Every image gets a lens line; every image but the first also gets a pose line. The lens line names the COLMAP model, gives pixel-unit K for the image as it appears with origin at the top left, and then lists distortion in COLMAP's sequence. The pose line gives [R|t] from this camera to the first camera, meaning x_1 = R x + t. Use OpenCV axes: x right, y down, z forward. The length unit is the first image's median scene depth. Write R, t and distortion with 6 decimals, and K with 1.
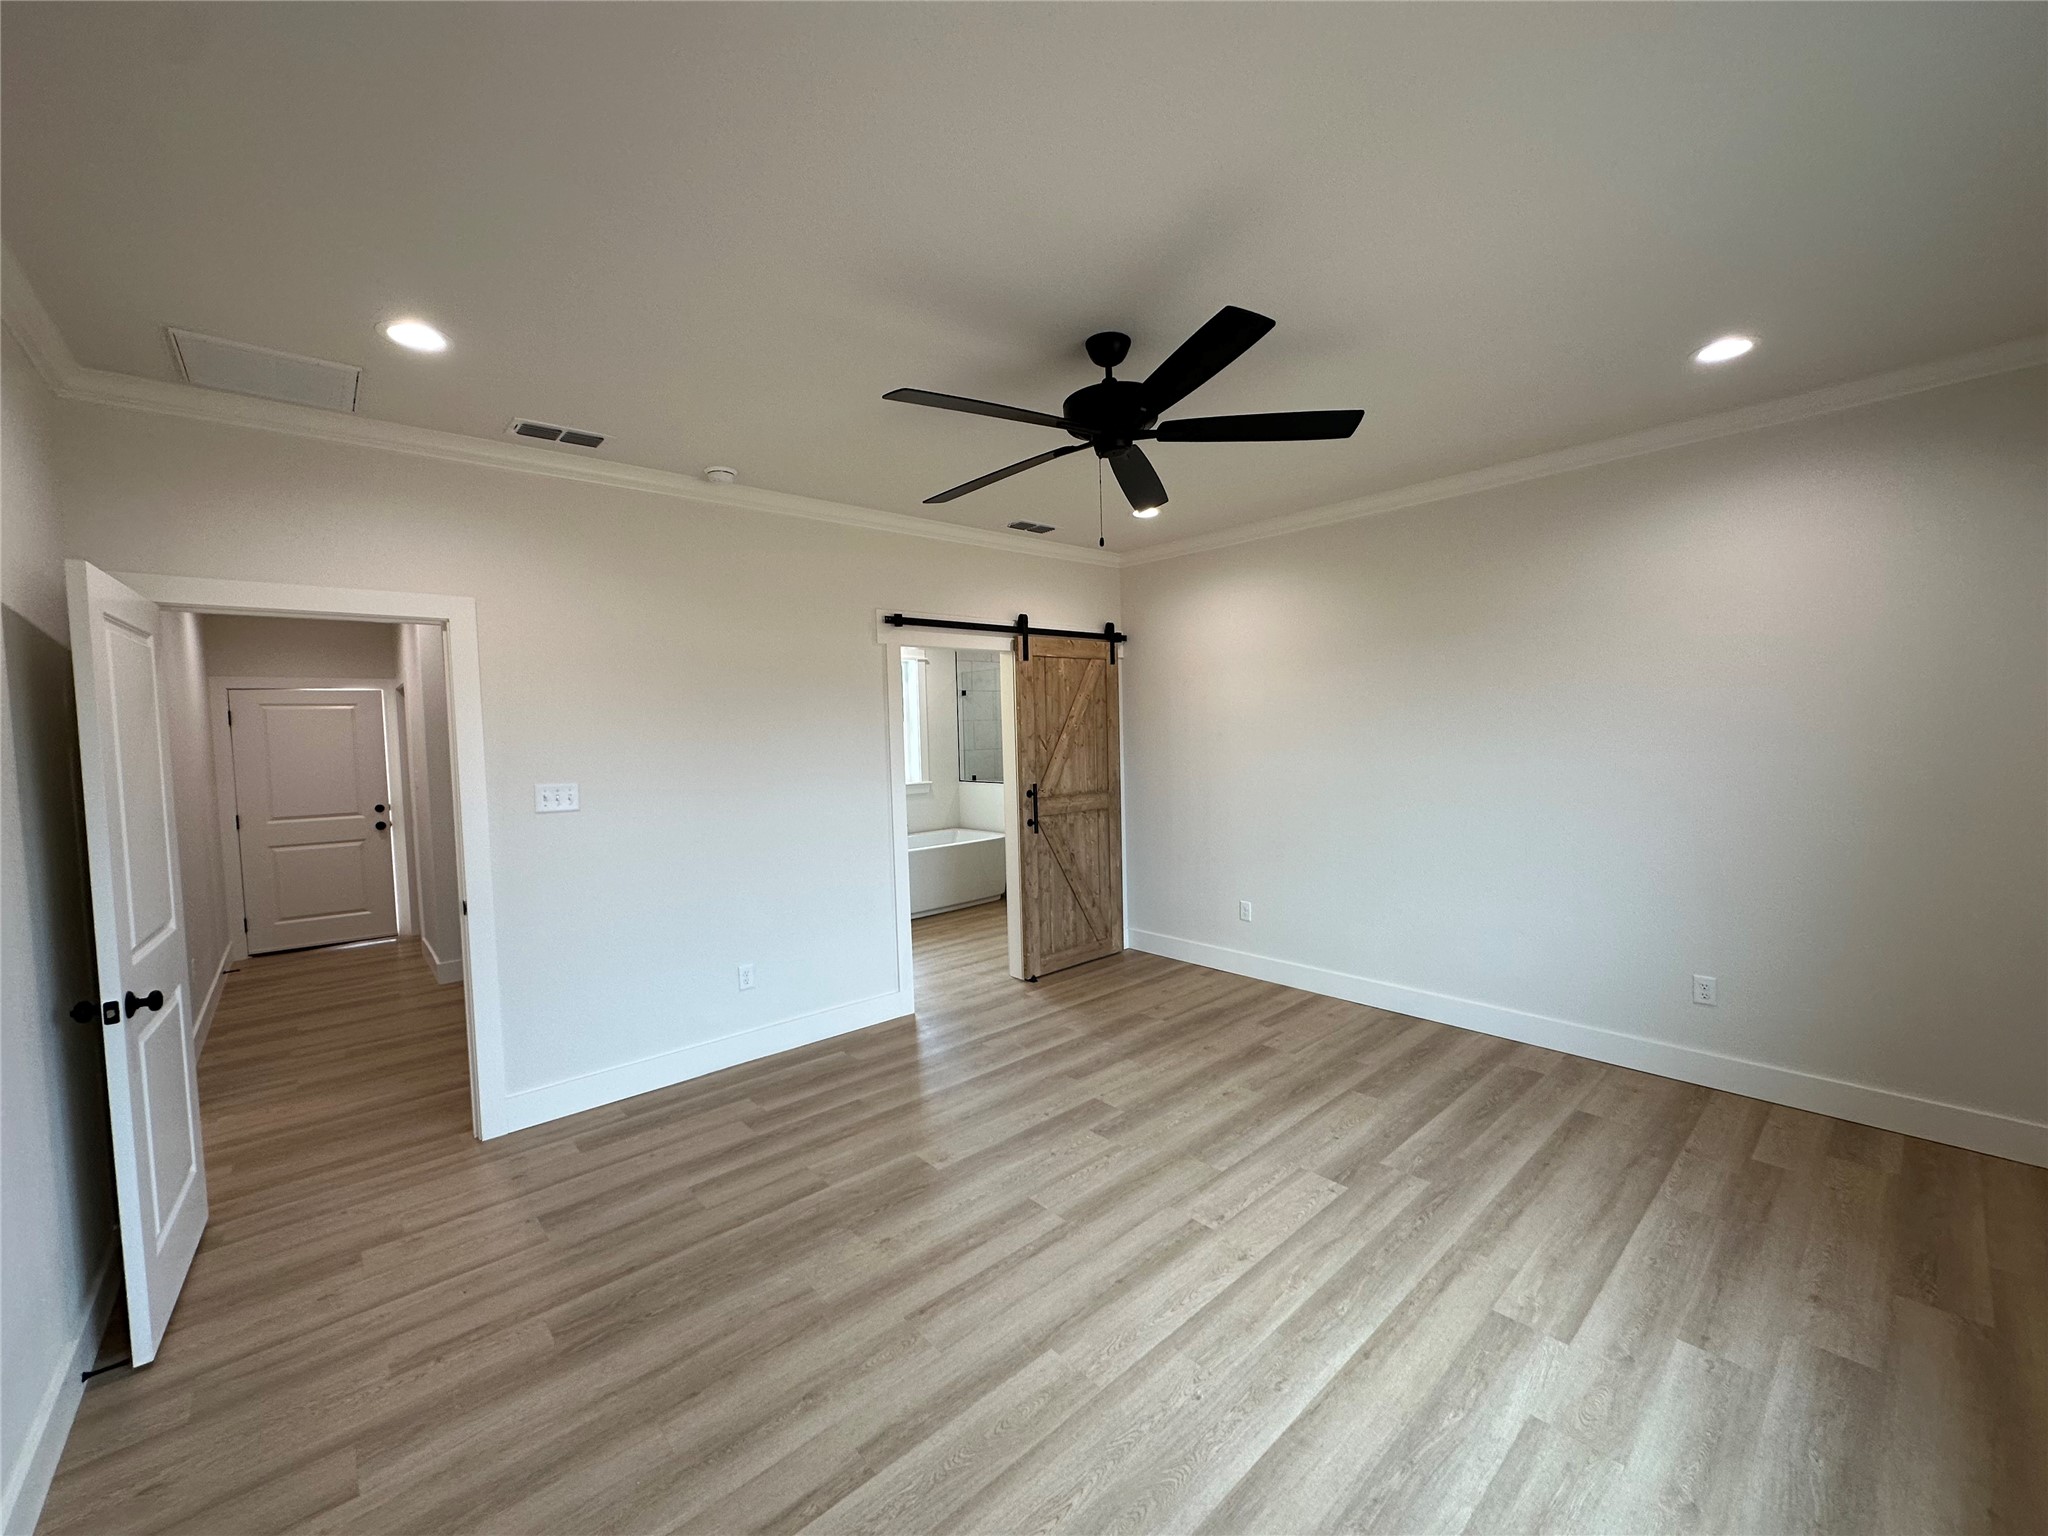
lens RADIAL K [[814.2, 0, 1023.3], [0, 814.2, 773.7], [0, 0, 1]] dist [-0.004097, -0.000162]
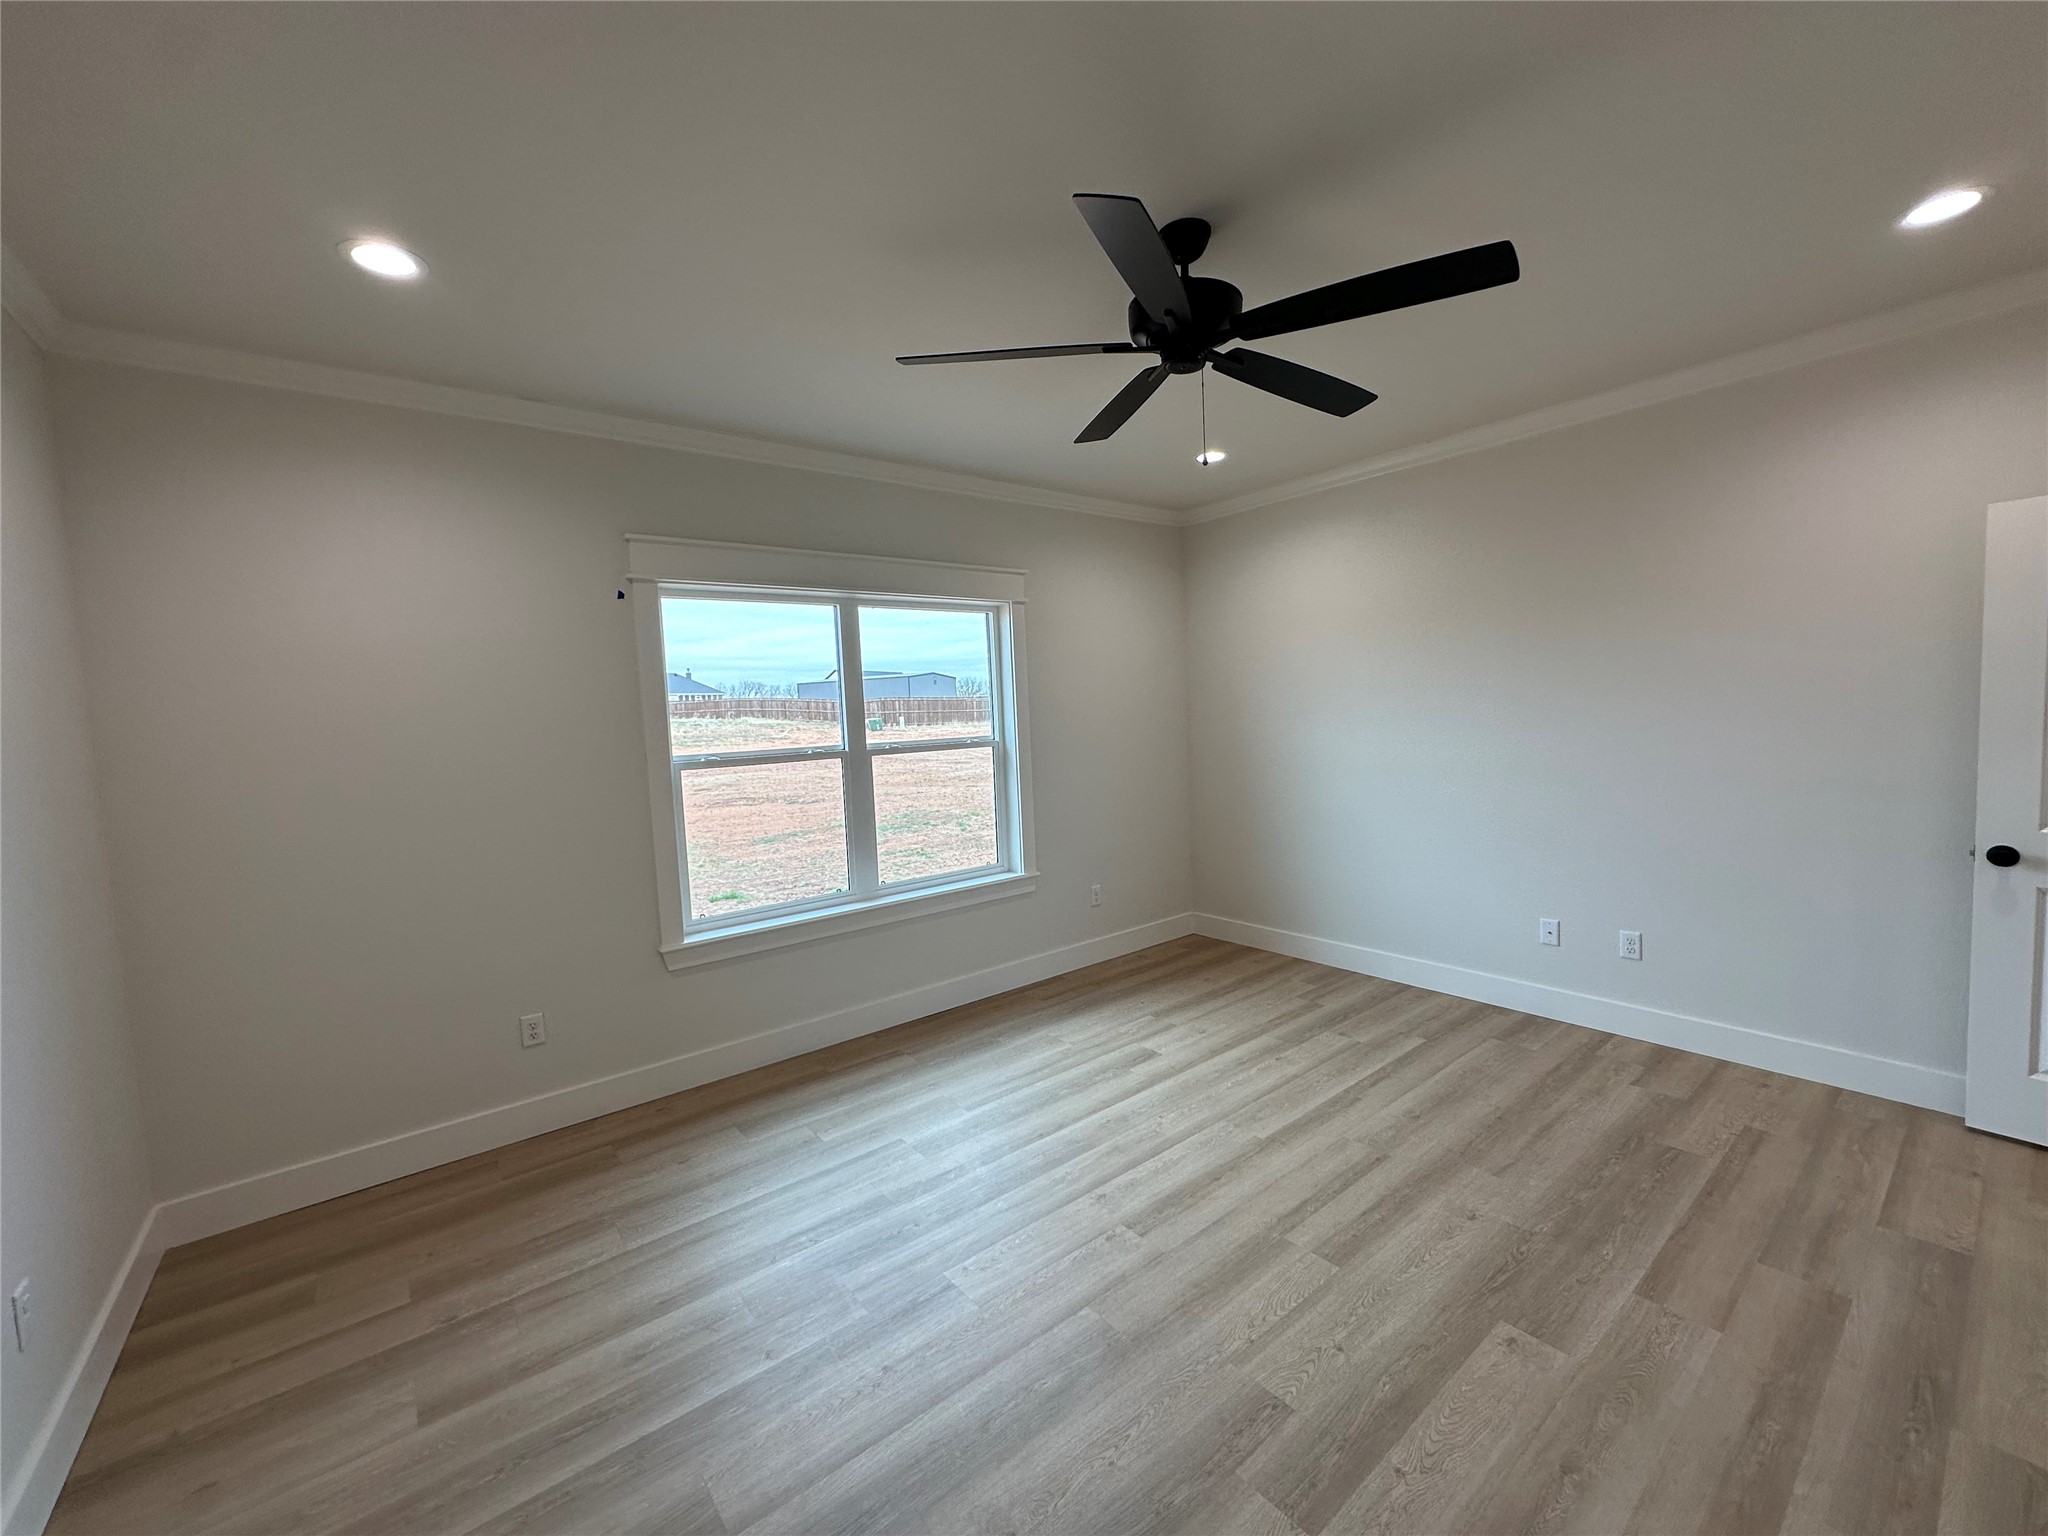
lens RADIAL K [[814.2, 0, 1024.7], [0, 814.2, 774.0], [0, 0, 1]] dist [-0.004097, -0.000162]
pose [[-0.995773, 0.067545, 0.062235, 0.205258], [0.075381, 0.988159, 0.133643, -0.079183], [-0.052471, 0.137769, -0.989074, 1.526707]]
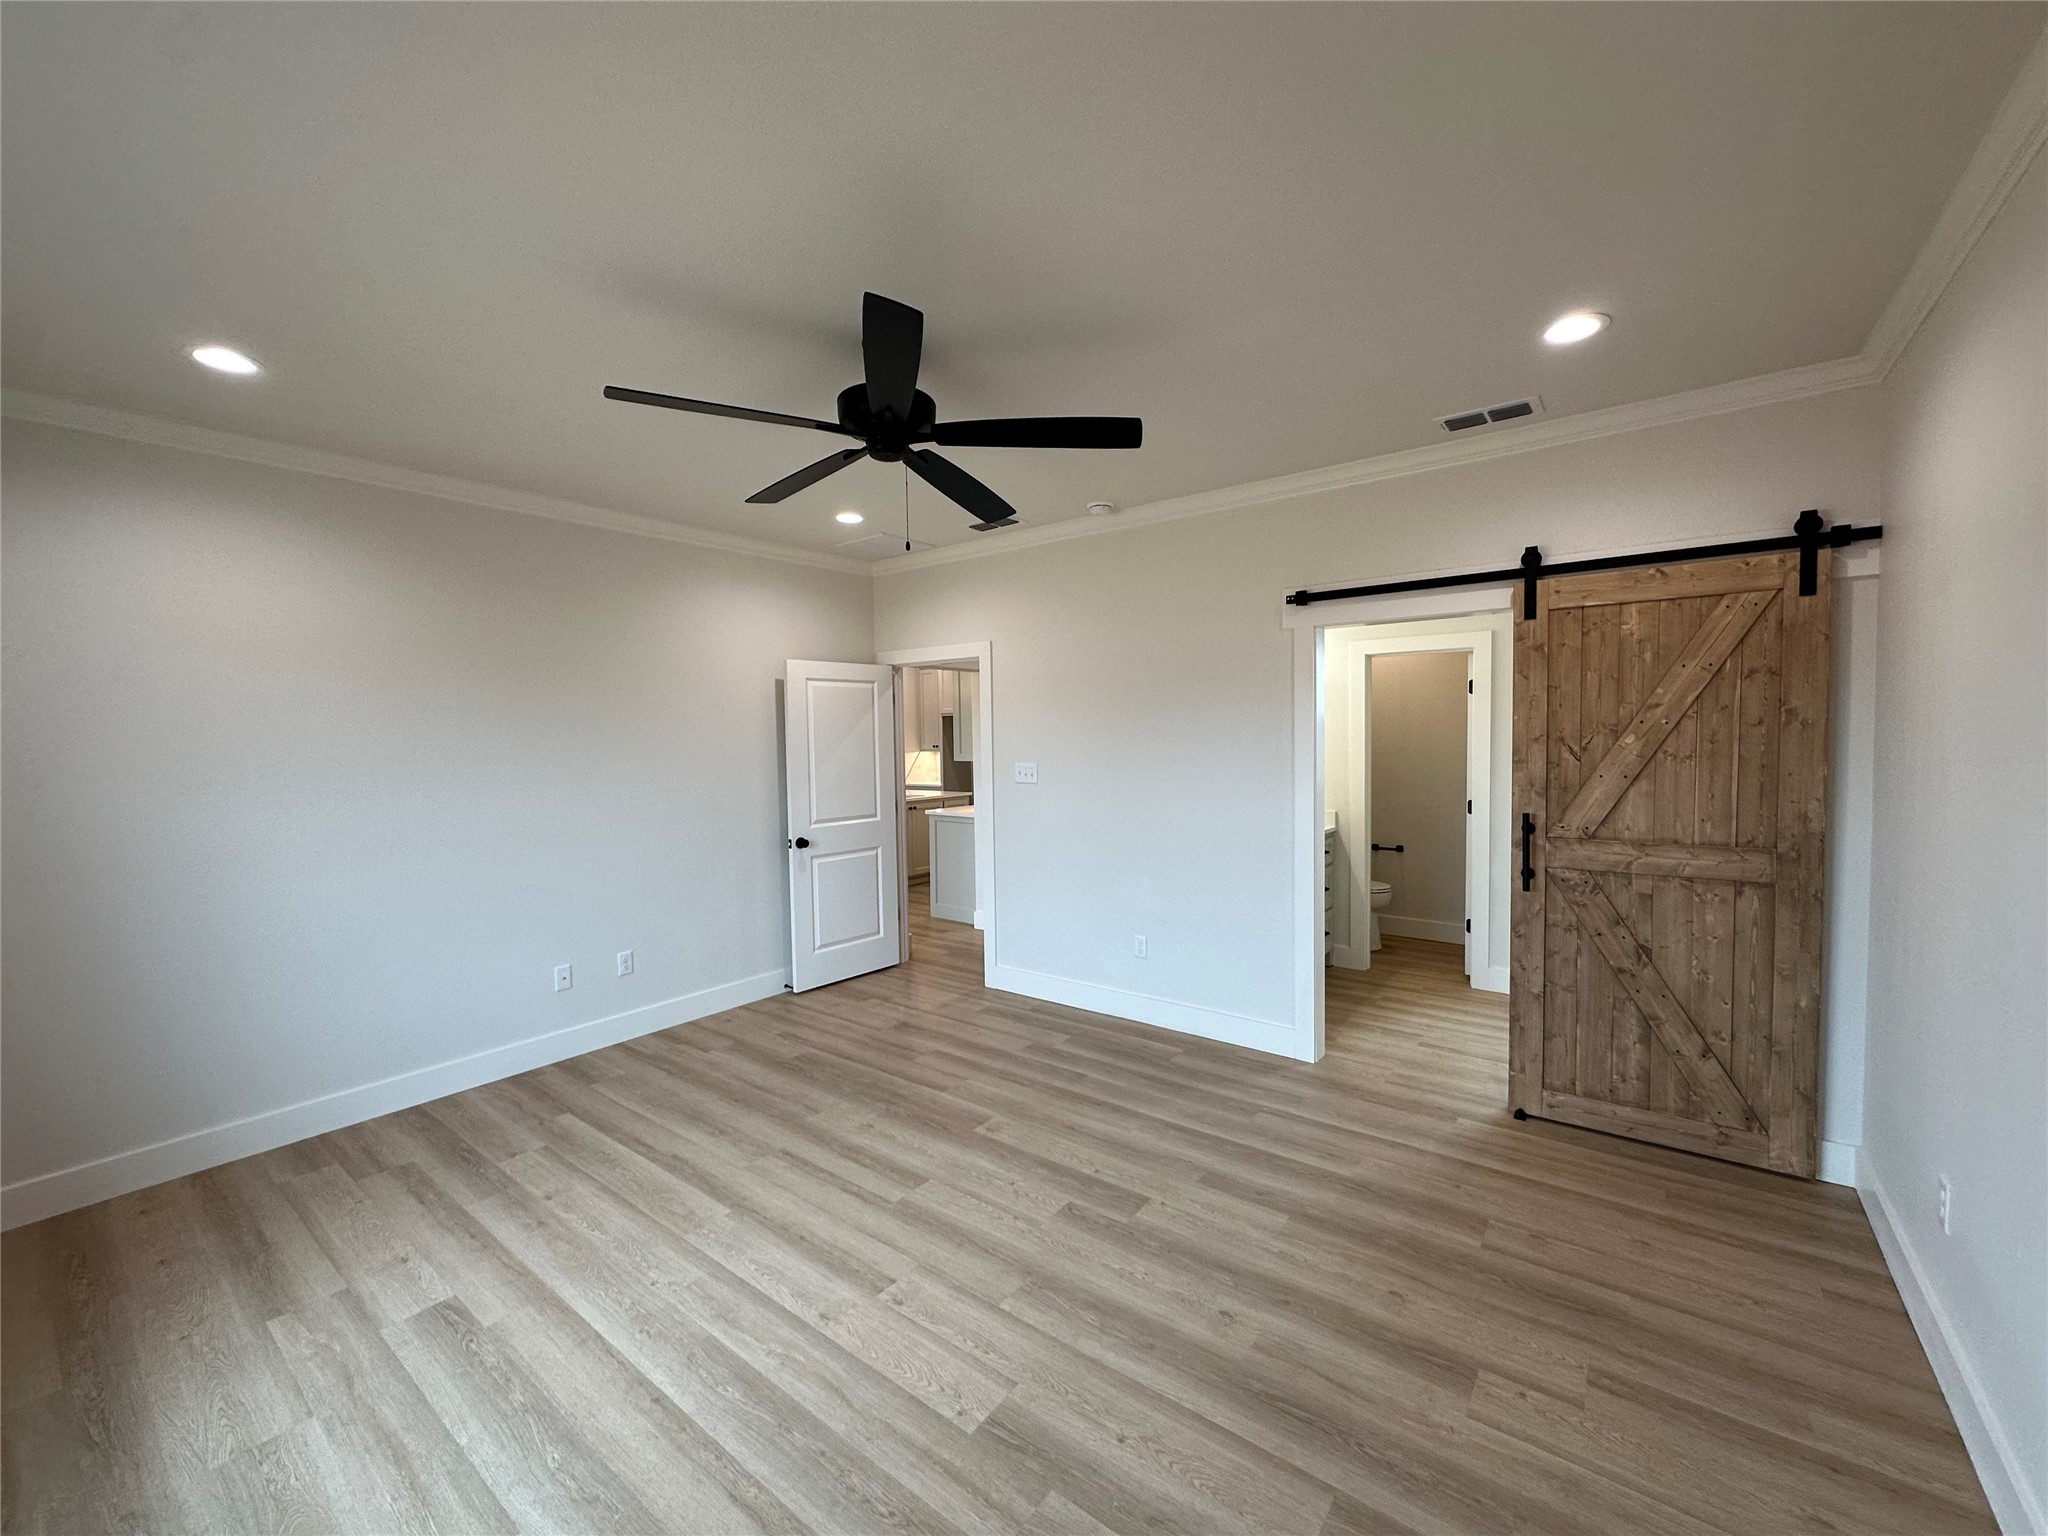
lens RADIAL K [[814.2, 0, 1022.7], [0, 814.2, 768.9], [0, 0, 1]] dist [-0.004097, -0.000162]
pose [[0.184436, 0.065806, -0.980639, 0.903735], [-0.043376, 0.997329, 0.058768, -0.067795], [0.981887, 0.031697, 0.186797, 0.791526]]
